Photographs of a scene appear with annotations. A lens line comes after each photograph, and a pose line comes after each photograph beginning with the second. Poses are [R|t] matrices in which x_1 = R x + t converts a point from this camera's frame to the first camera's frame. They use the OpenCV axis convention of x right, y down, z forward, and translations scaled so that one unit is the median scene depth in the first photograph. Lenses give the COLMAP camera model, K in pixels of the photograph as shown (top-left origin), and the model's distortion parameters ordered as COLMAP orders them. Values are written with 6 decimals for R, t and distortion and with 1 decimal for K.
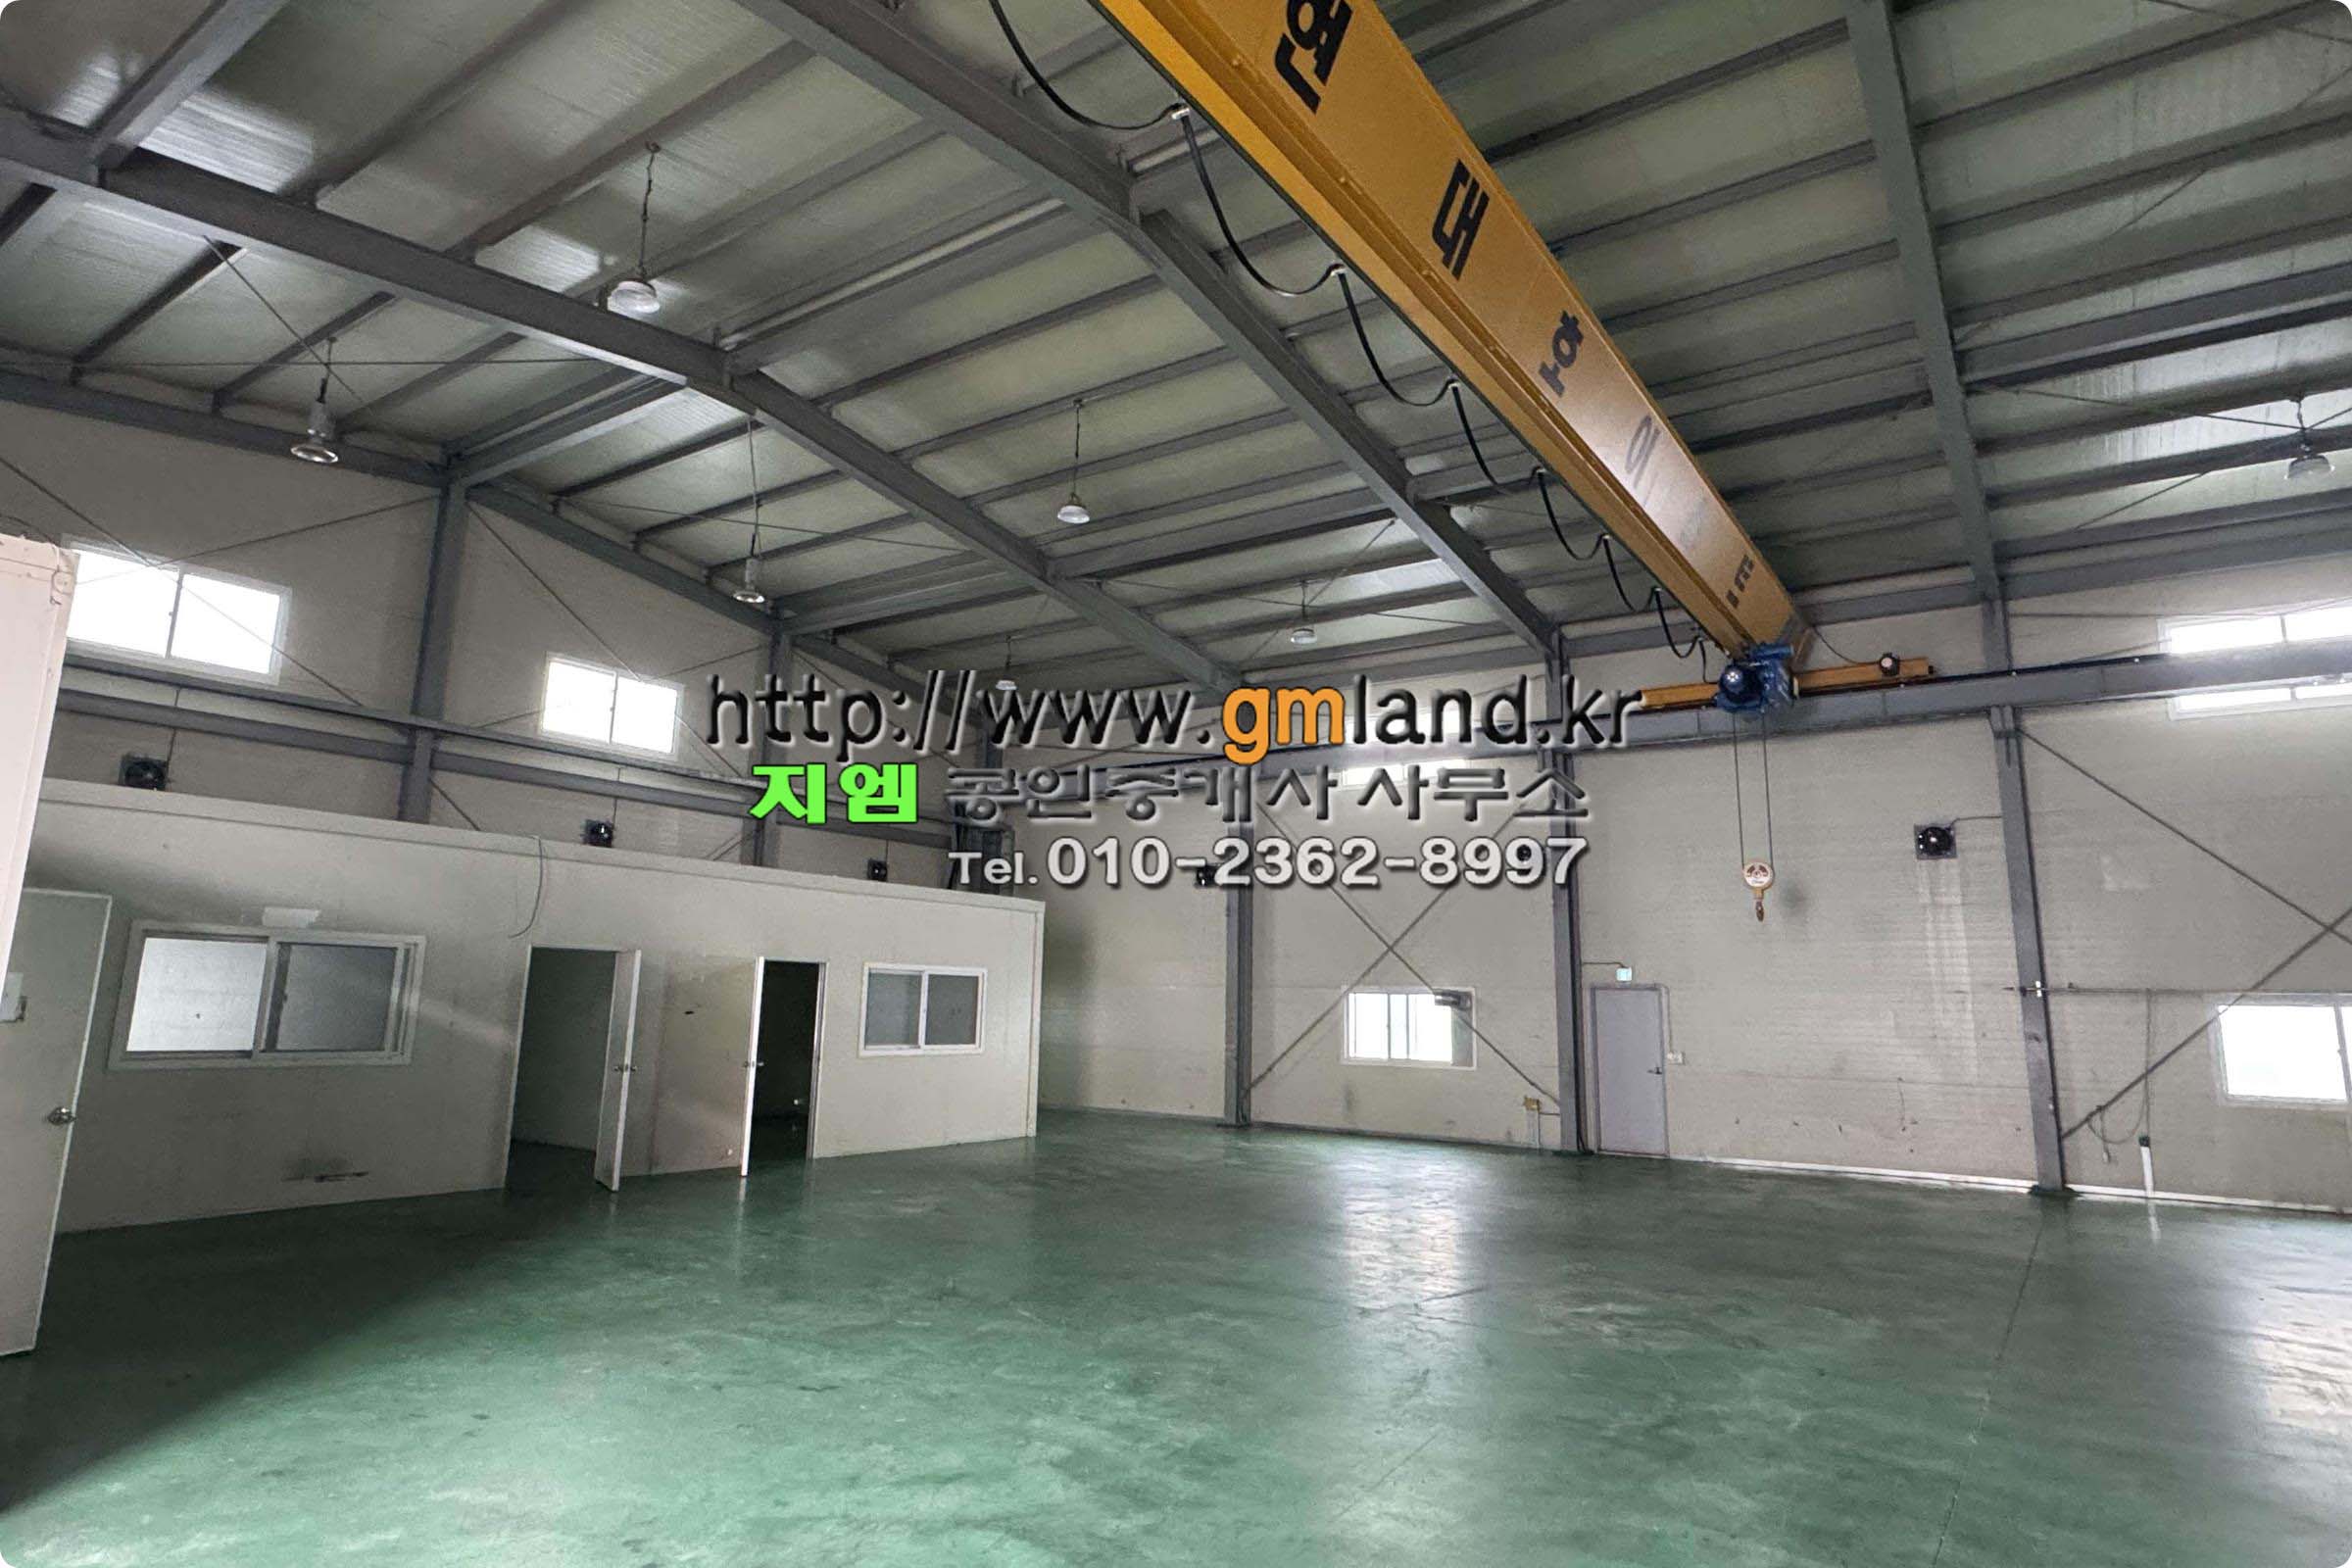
lens RADIAL K [[1314.9, 0, 1176.0], [0, 1314.9, 784.0], [0, 0, 1]] dist [0.015695, -0.001724]
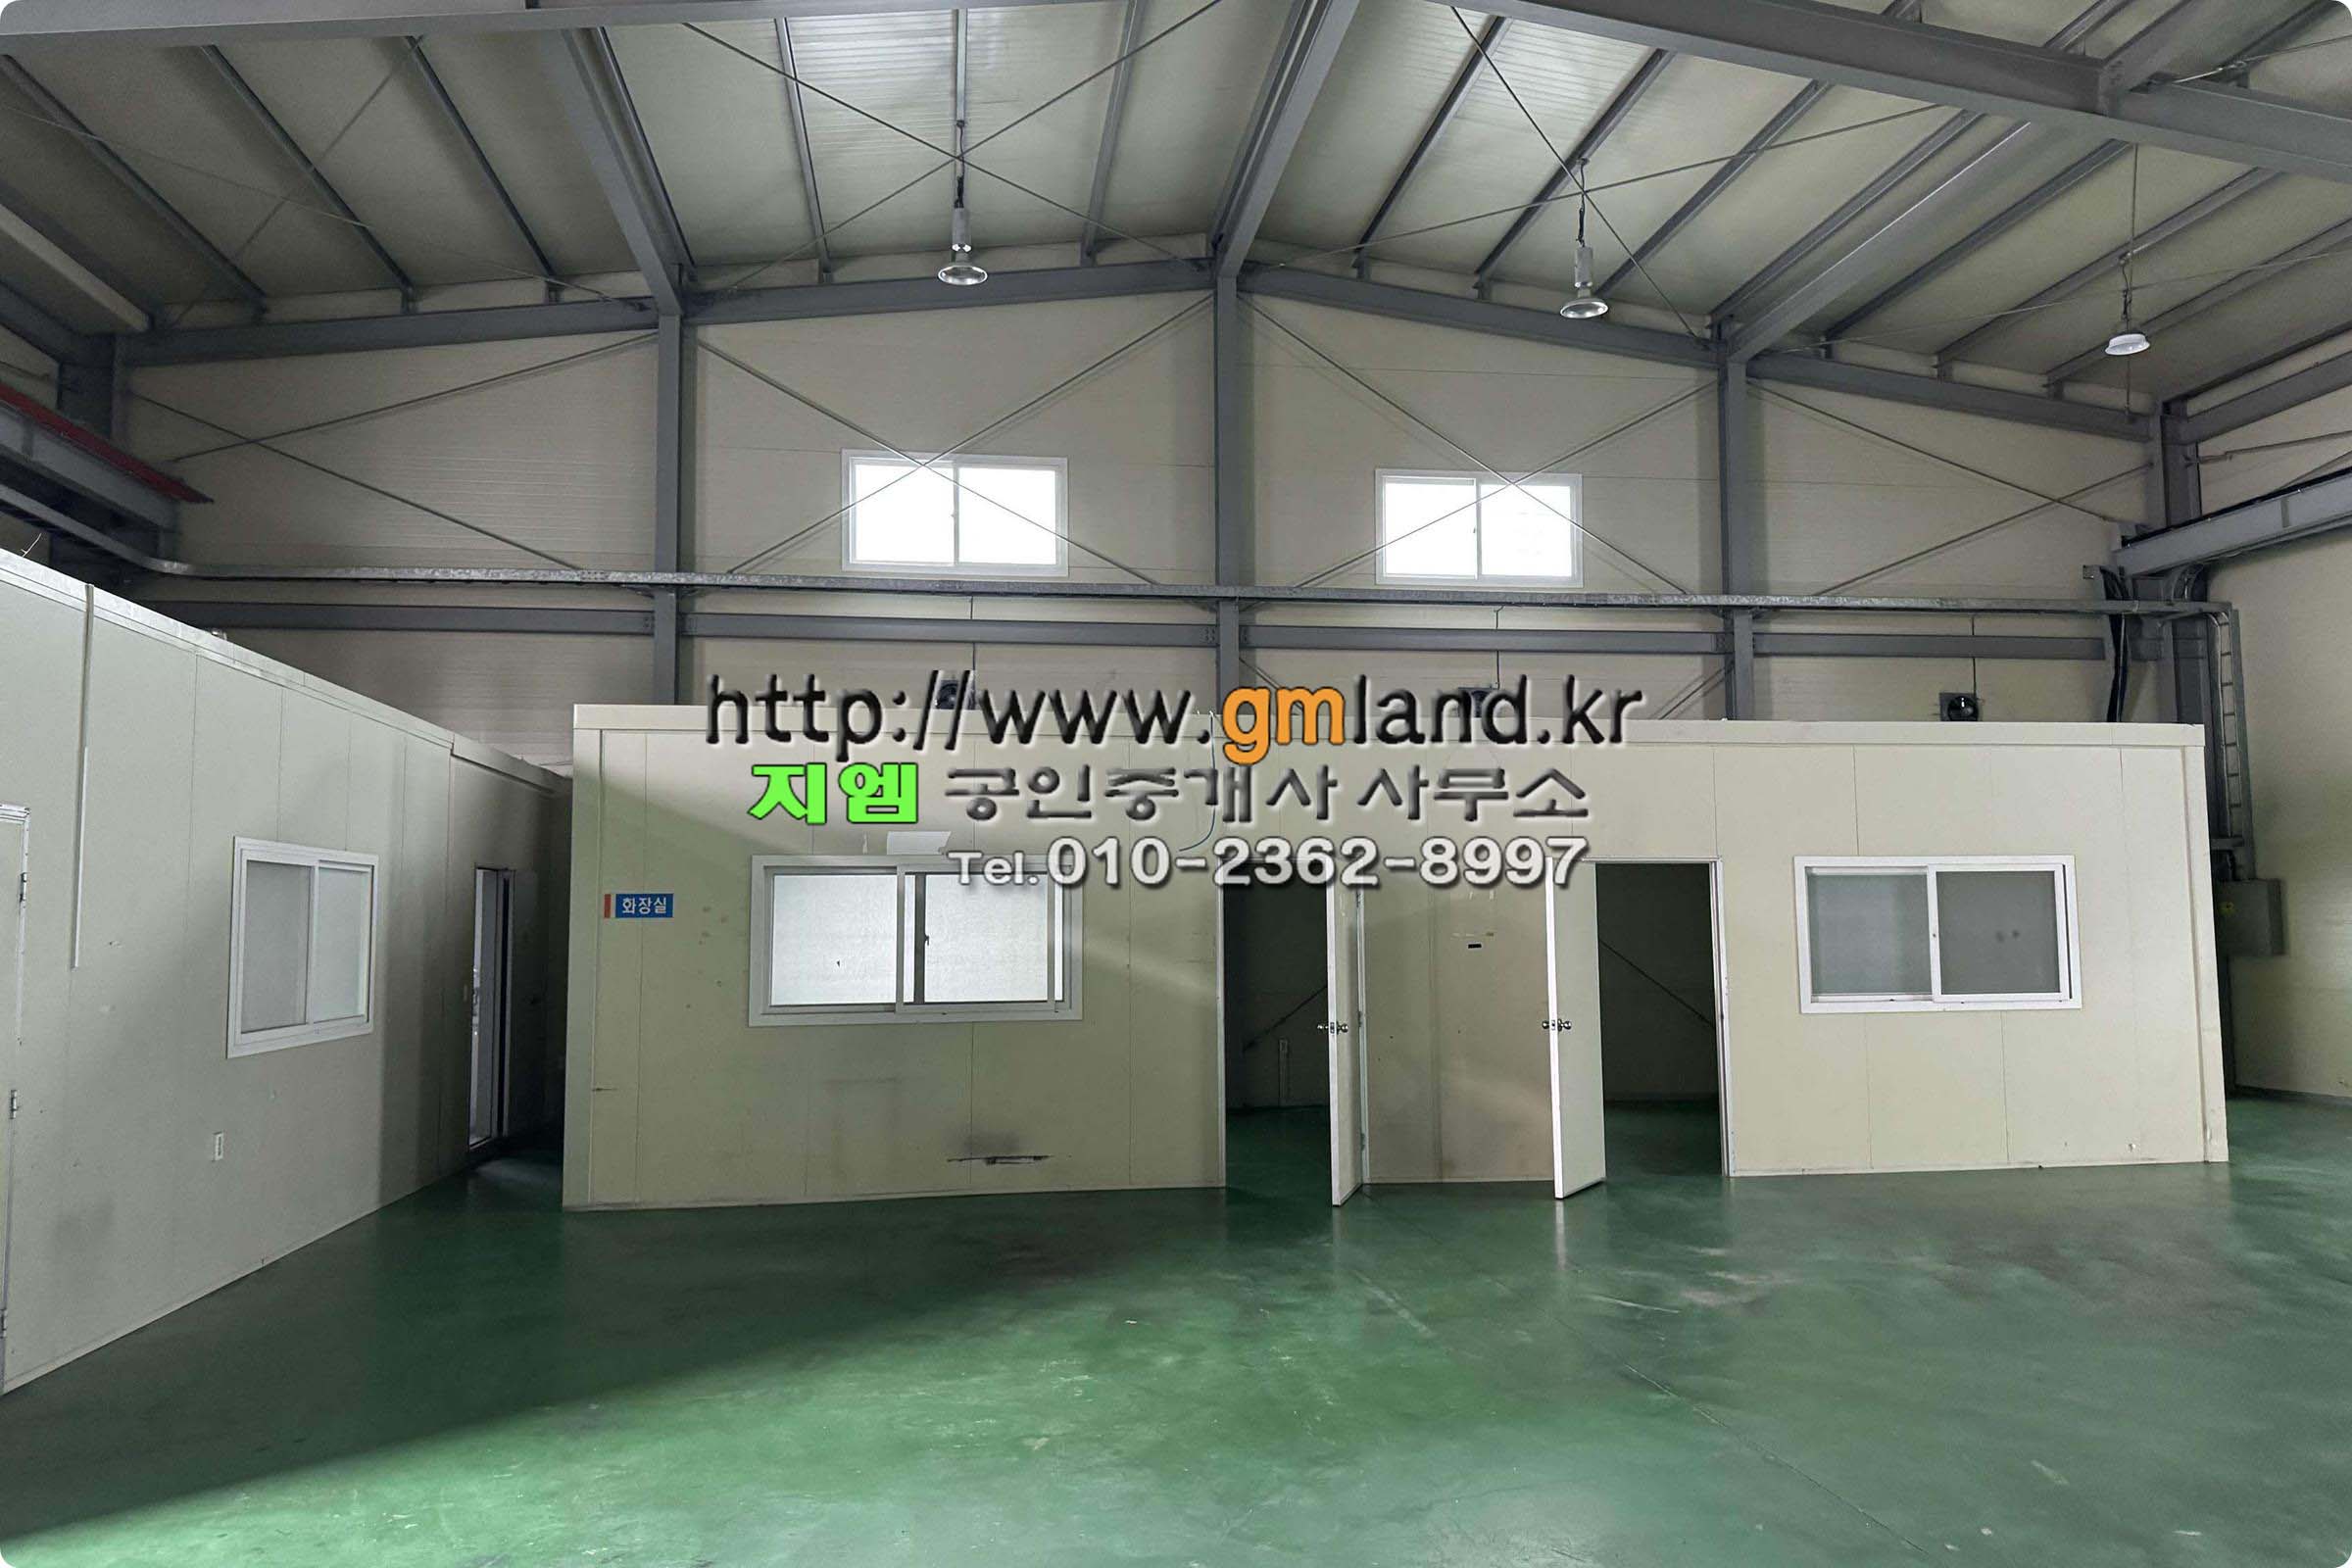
lens RADIAL K [[1670.8, 0, 1170.3], [0, 1670.8, 804.6], [0, 0, 1]] dist [0.069073, -0.110020]
pose [[0.680727, -0.084158, -0.727687, 0.081202], [0.146950, 0.988874, 0.023102, 0.033835], [0.717647, -0.122659, 0.685520, 0.179317]]
